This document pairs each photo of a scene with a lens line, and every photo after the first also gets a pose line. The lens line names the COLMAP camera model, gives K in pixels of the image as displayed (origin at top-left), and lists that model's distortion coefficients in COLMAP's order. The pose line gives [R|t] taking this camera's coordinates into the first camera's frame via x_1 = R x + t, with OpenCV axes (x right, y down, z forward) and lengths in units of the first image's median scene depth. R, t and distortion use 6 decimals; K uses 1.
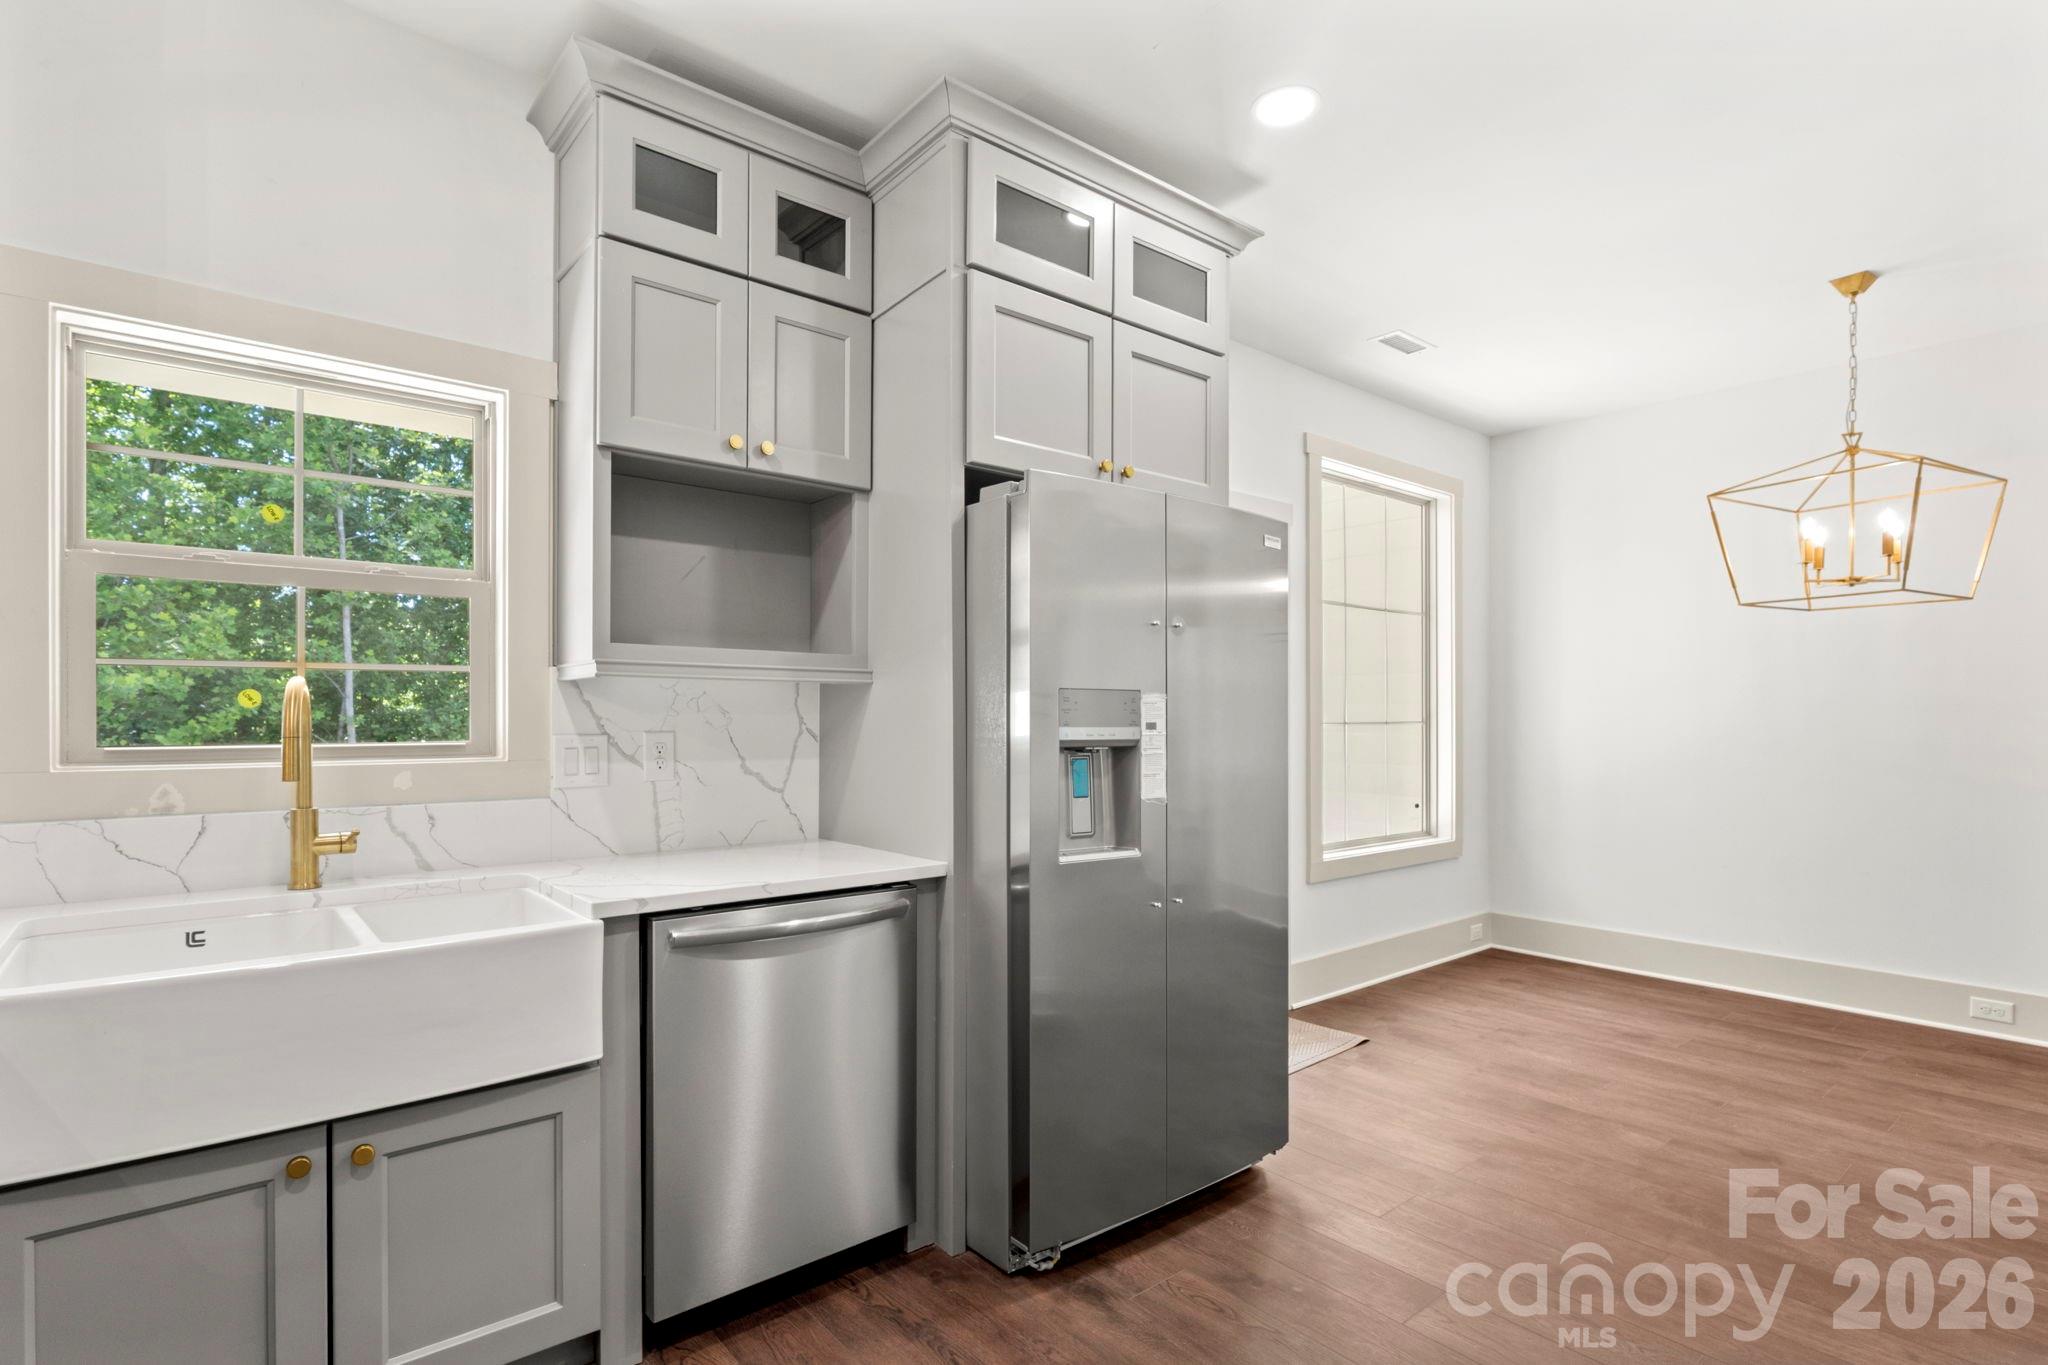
lens RADIAL K [[1105.3, 0, 1017.1], [0, 1105.3, 695.1], [0, 0, 1]] dist [0.005750, 0.000564]
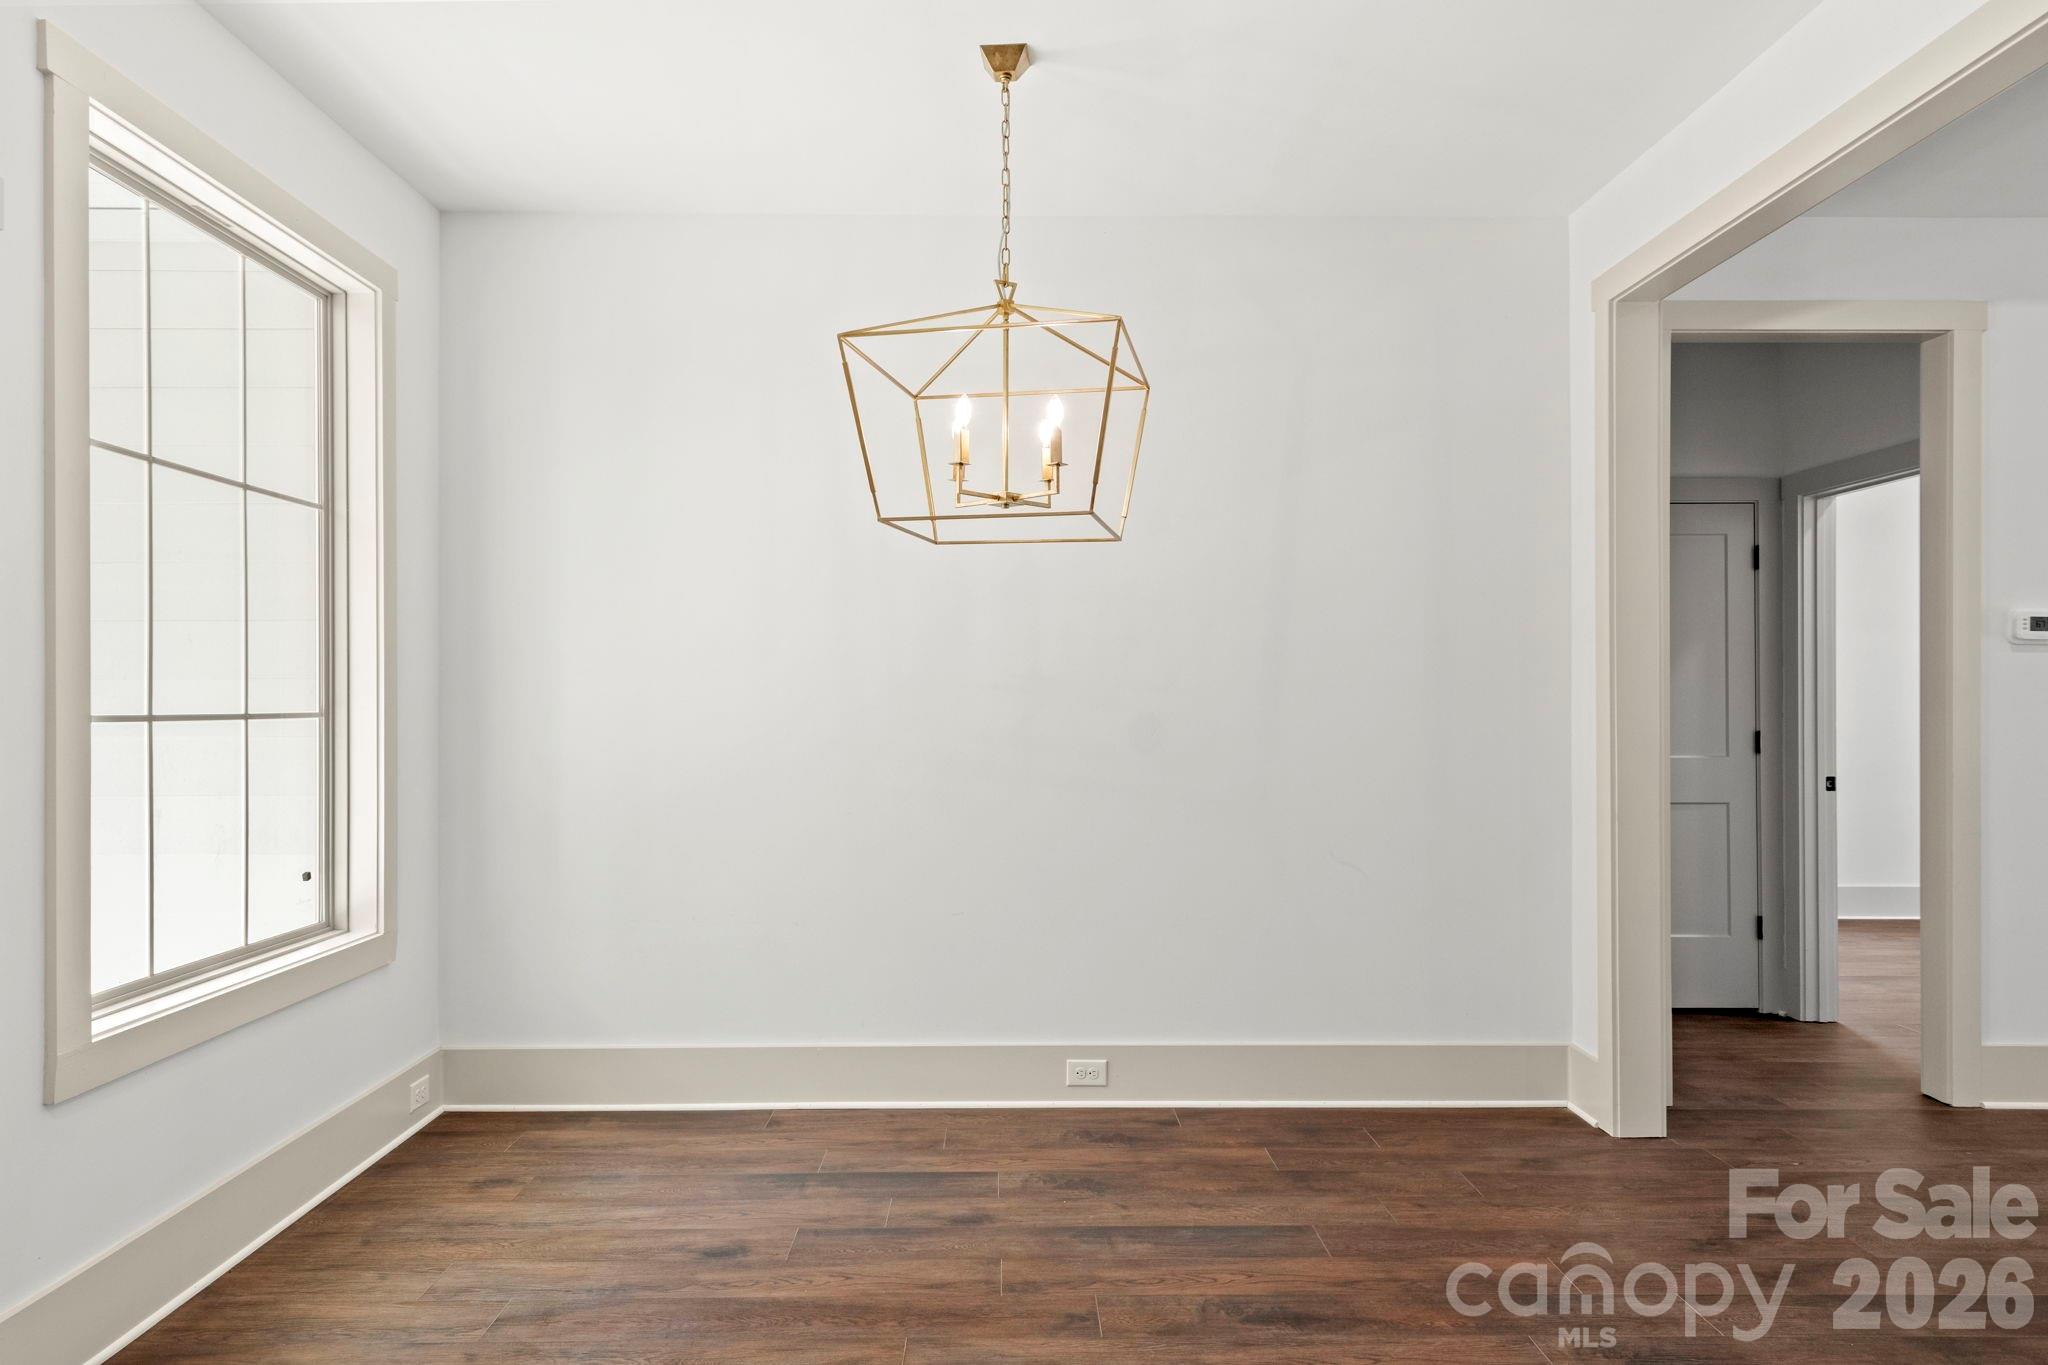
lens RADIAL K [[1355.6, 0, 1022.2], [0, 1355.6, 697.4], [0, 0, 1]] dist [0.005085, 0.003679]
pose [[0.649598, -0.001156, 0.760277, 0.116899], [-0.011204, 0.999876, 0.011092, 0.007902], [-0.760196, -0.015723, 0.649504, 0.409128]]
